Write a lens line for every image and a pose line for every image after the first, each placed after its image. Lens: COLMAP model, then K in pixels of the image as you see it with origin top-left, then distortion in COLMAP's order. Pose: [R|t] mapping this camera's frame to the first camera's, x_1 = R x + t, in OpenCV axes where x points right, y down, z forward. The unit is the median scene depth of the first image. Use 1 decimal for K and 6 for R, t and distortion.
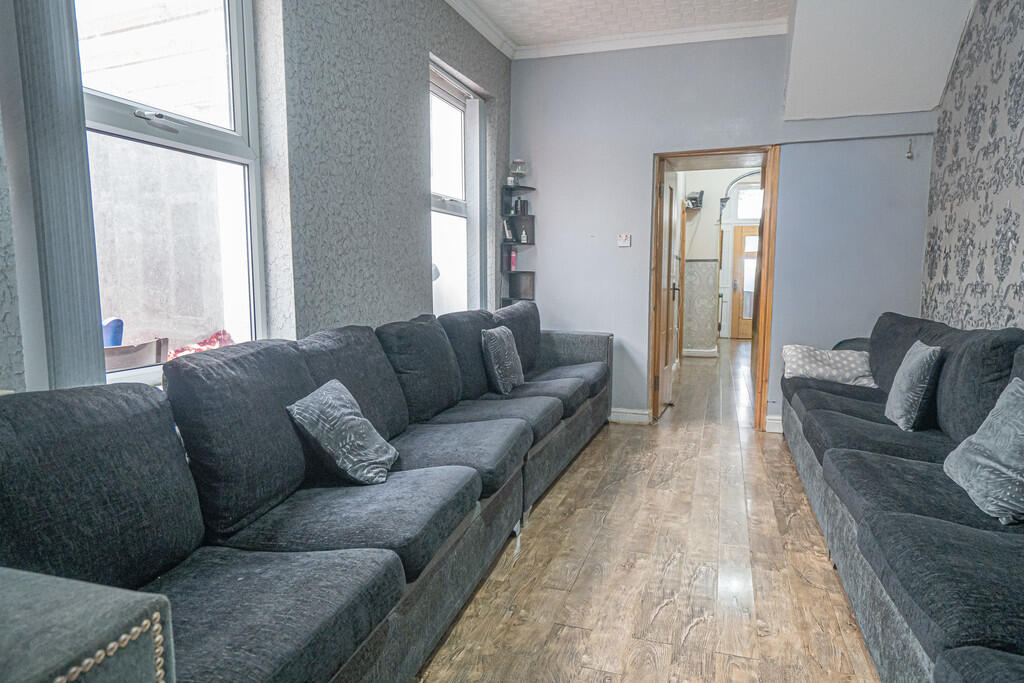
lens RADIAL K [[588.3, 0, 512.1], [0, 588.3, 340.9], [0, 0, 1]] dist [0.005926, 0.001197]
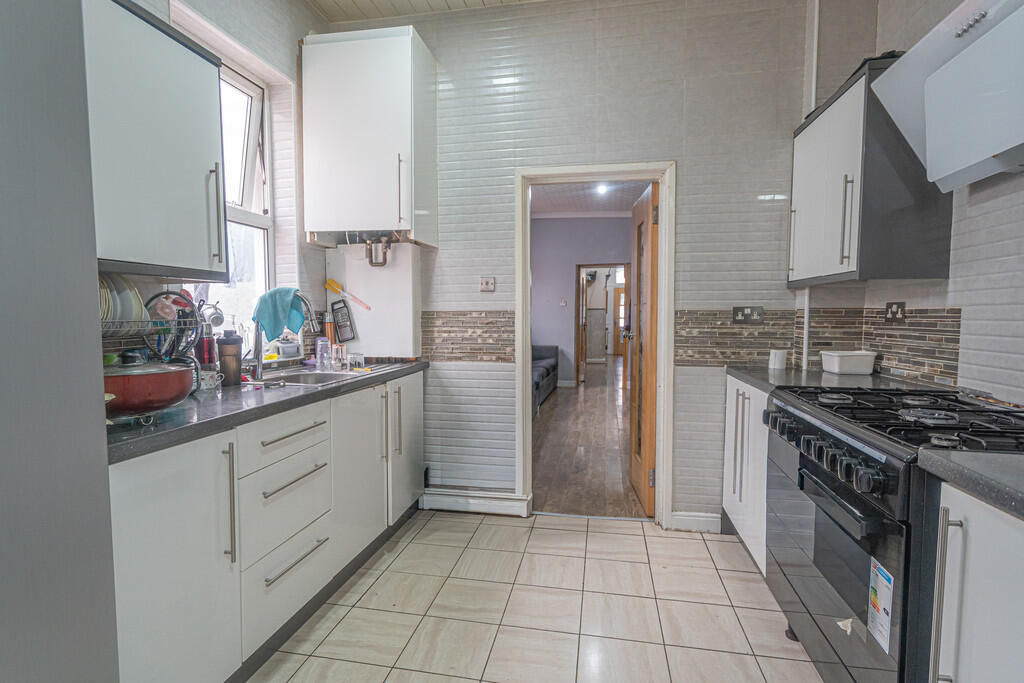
lens RADIAL K [[500.9, 0, 509.2], [0, 500.9, 342.0], [0, 0, 1]] dist [-0.004203, 0.002705]
pose [[0.989625, 0.002110, 0.143659, -0.354352], [0.004832, 0.998838, -0.047954, 0.080027], [-0.143593, 0.048151, 0.988465, -1.036041]]
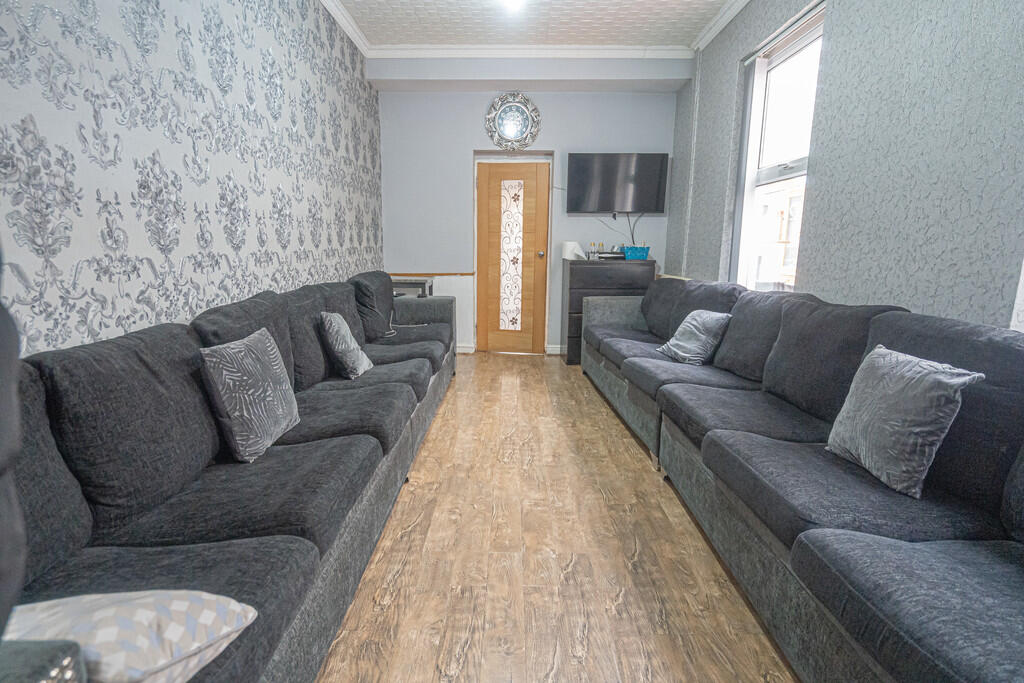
lens RADIAL K [[517.0, 0, 515.8], [0, 517.0, 341.3], [0, 0, 1]] dist [-0.004195, 0.001389]
pose [[-0.938920, 0.051499, -0.340260, 0.479510], [-0.049734, 0.958053, 0.282242, -0.152077], [0.340522, 0.281925, -0.896974, 1.379470]]
